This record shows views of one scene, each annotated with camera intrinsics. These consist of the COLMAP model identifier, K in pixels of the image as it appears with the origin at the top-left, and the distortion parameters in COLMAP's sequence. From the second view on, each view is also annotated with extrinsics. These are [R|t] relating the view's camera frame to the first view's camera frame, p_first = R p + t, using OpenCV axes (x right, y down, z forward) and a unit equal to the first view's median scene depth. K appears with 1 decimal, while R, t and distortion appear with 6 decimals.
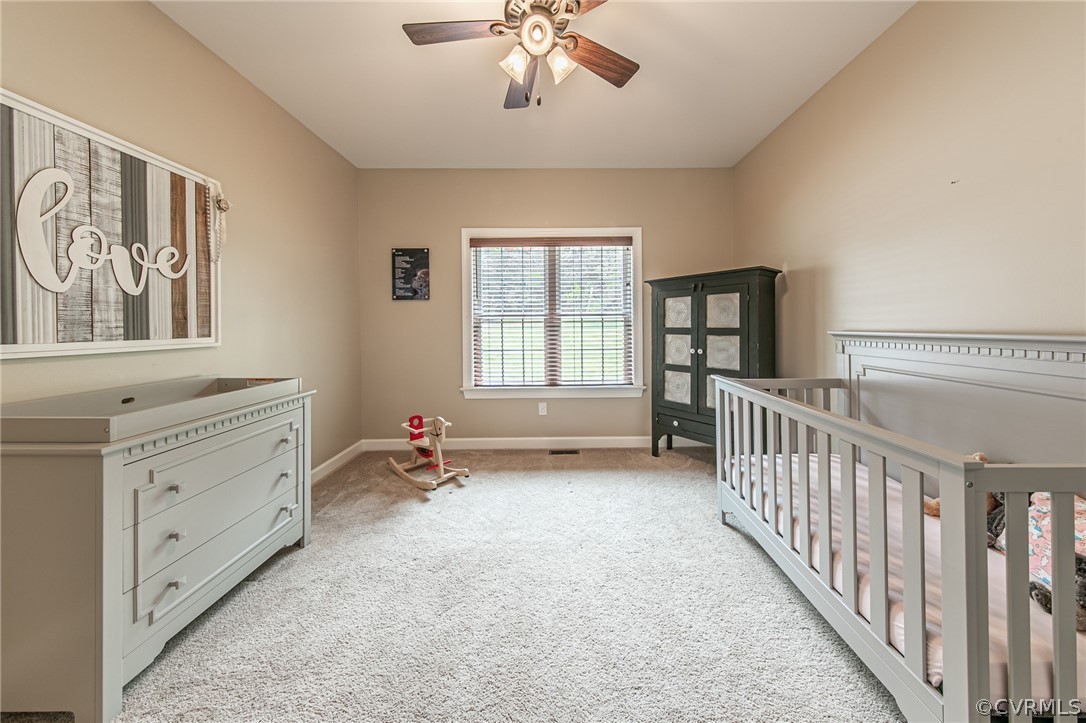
lens RADIAL K [[365.4, 0, 546.9], [0, 365.4, 322.2], [0, 0, 1]] dist [0.000775, -0.000078]
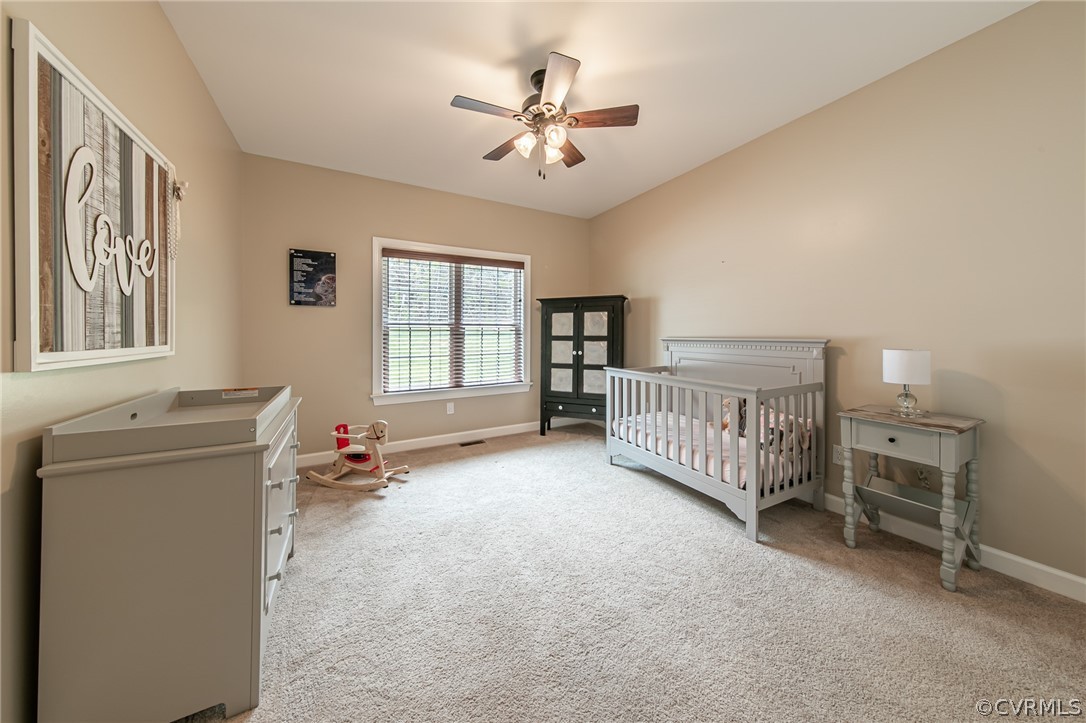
lens RADIAL K [[360.9, 0, 543.2], [0, 360.9, 333.4], [0, 0, 1]] dist [0.001293, -0.000042]
pose [[0.871126, 0.004983, 0.491034, -0.335760], [-0.008000, 0.999960, 0.004045, 0.001894], [-0.490994, -0.007452, 0.871131, -0.108733]]
